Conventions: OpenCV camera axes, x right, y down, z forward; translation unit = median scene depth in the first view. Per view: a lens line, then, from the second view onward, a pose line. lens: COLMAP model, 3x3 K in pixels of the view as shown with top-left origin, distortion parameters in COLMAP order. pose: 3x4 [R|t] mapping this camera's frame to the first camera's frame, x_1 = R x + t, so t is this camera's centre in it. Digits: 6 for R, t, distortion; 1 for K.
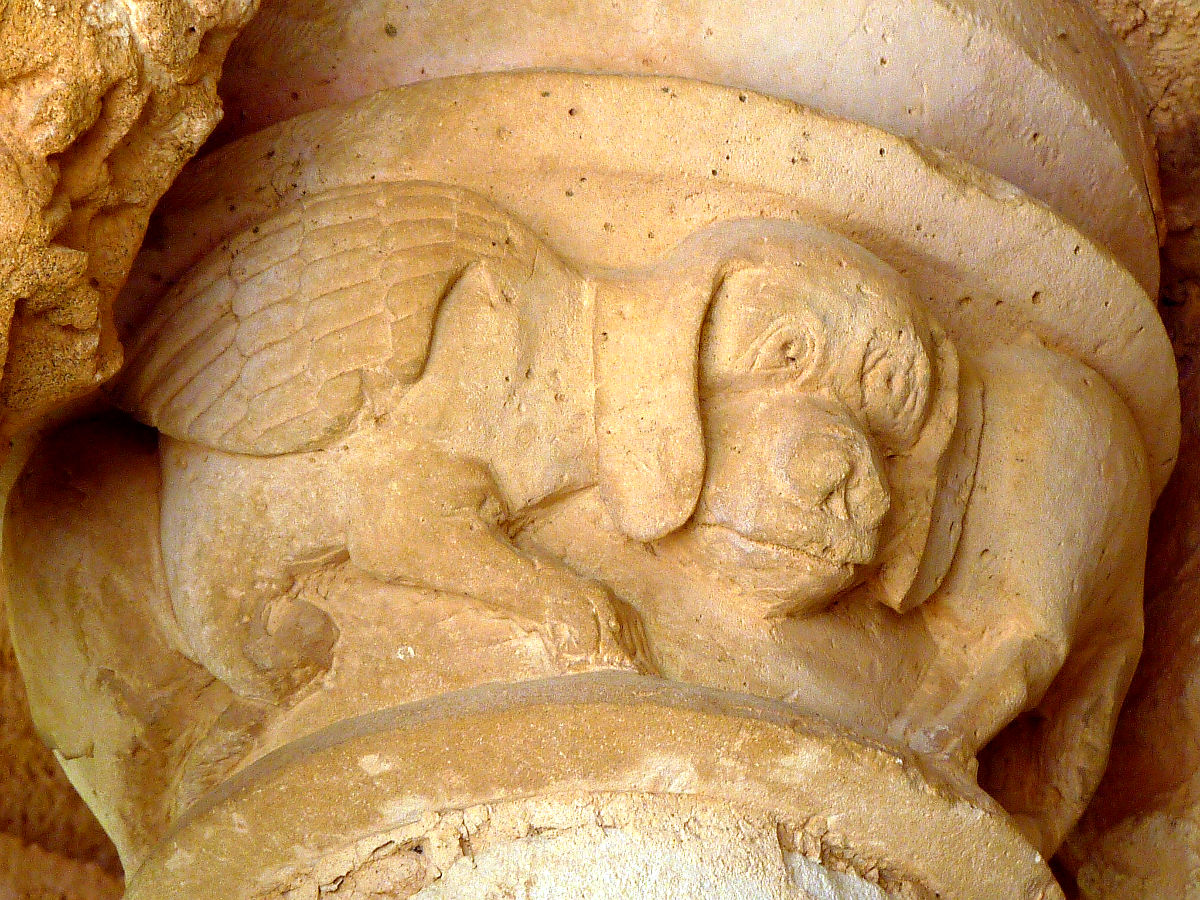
lens RADIAL K [[6915.2, 0, 600.0], [0, 6915.2, 449.0], [0, 0, 1]] dist [0.319189, 0.000000]
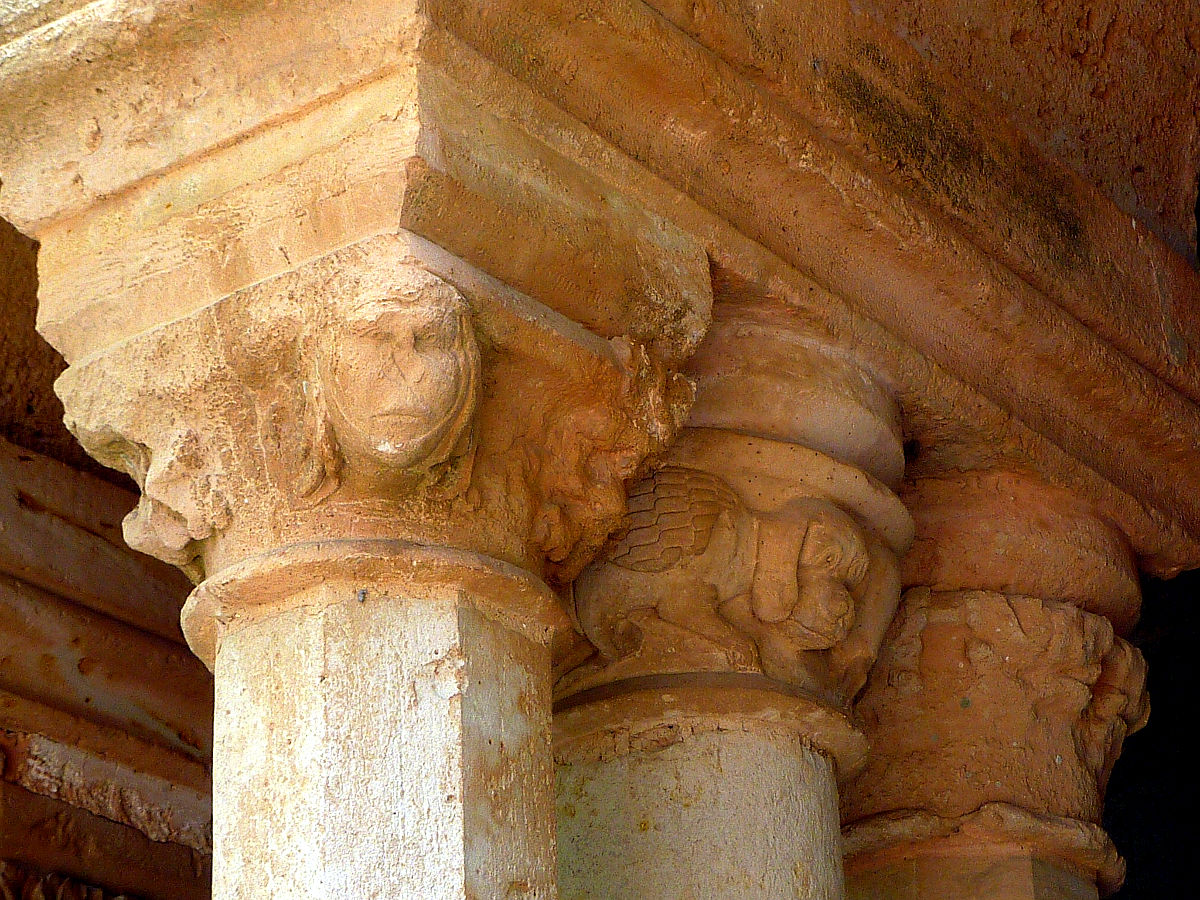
lens RADIAL K [[3825.1, 0, 603.7], [0, 3825.1, 443.8], [0, 0, 1]] dist [0.005170, 0.000000]
pose [[0.941228, 0.136912, 0.308779, -0.516448], [-0.183458, 0.974789, 0.127003, -0.229072], [-0.283607, -0.176186, 0.942616, -0.359254]]
